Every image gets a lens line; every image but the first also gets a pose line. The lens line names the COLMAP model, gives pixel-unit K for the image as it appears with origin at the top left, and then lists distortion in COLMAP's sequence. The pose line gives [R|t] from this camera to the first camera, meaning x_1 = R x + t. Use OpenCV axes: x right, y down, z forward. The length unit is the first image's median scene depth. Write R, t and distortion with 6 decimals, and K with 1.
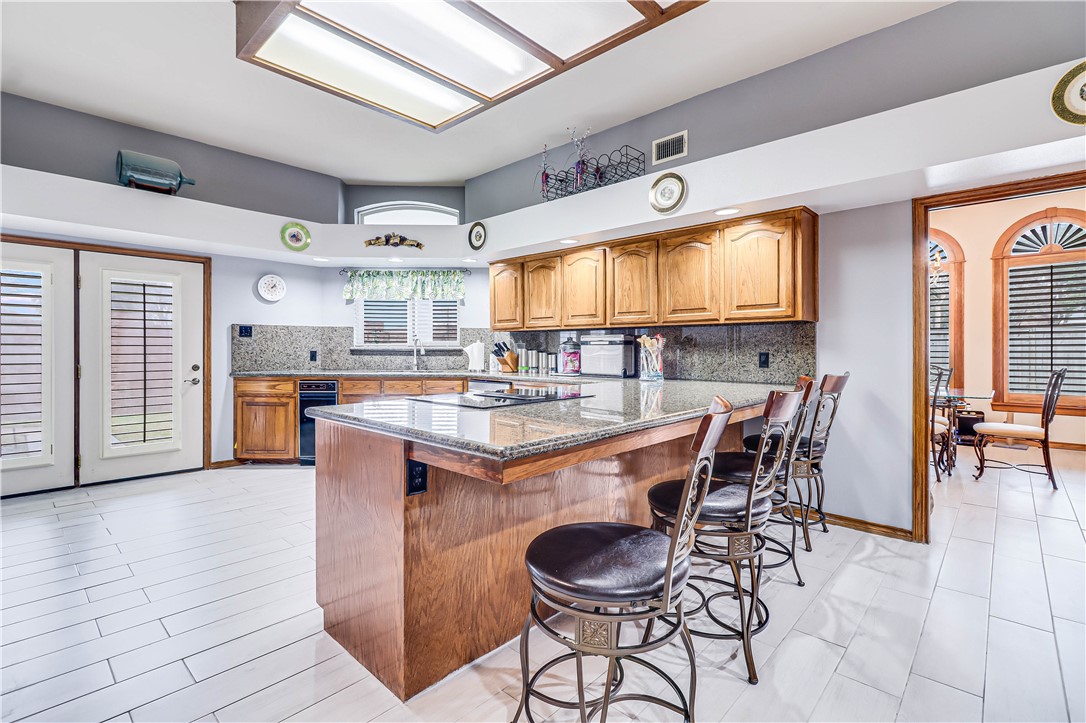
lens RADIAL K [[502.8, 0, 546.7], [0, 502.8, 350.9], [0, 0, 1]] dist [0.002681, 0.000562]
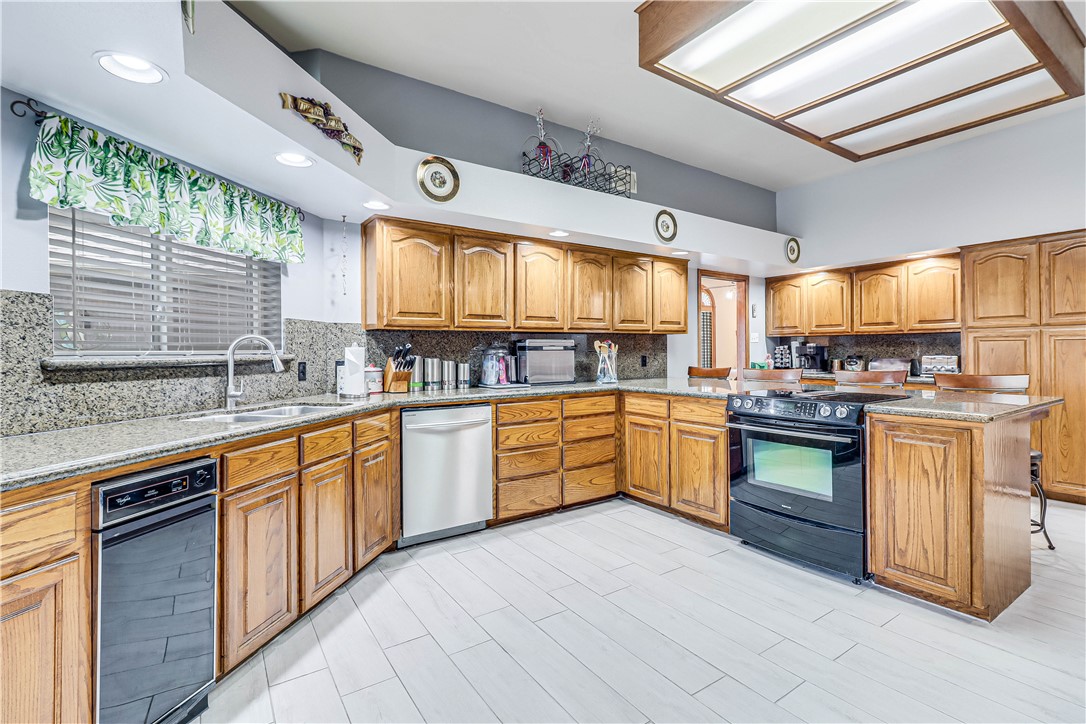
lens RADIAL K [[502.8, 0, 546.7], [0, 502.8, 351.4], [0, 0, 1]] dist [0.002681, 0.000562]
pose [[0.217291, -0.004805, 0.976095, -0.707749], [0.011770, 0.999928, 0.002302, -0.010769], [-0.976036, 0.010989, 0.217332, 0.710825]]
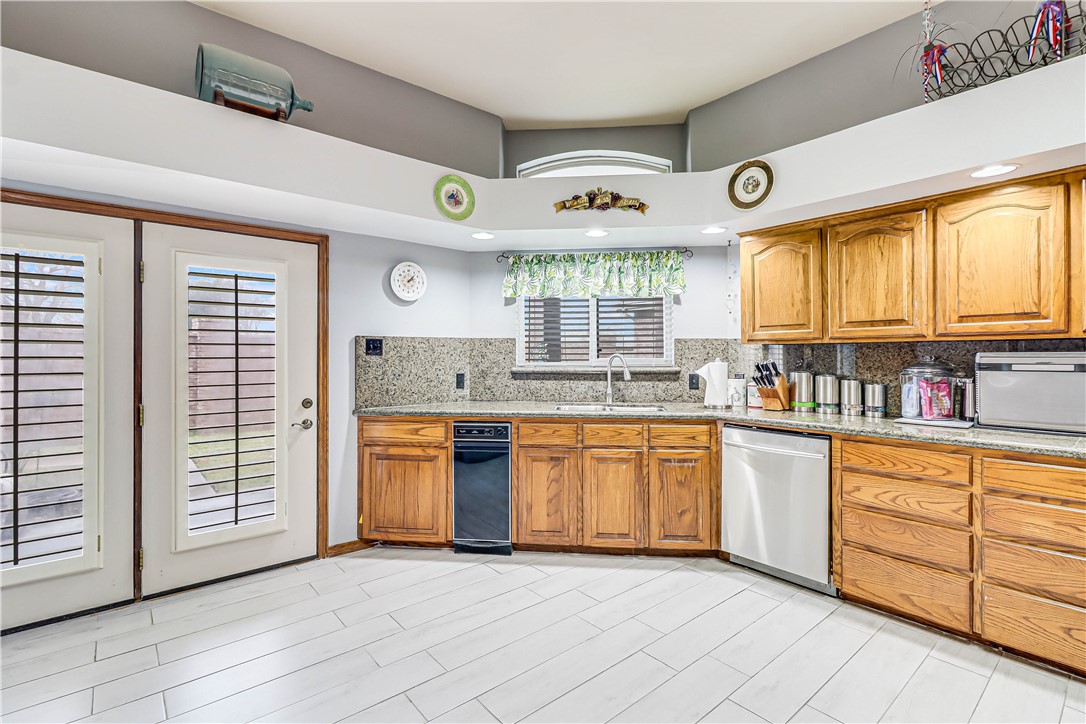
lens RADIAL K [[505.1, 0, 540.5], [0, 505.1, 353.5], [0, 0, 1]] dist [-0.000922, -0.000440]
pose [[0.992360, -0.003419, -0.123326, -0.301735], [0.002395, 0.999961, -0.008452, -0.024064], [0.123350, 0.008092, 0.992330, 0.369575]]
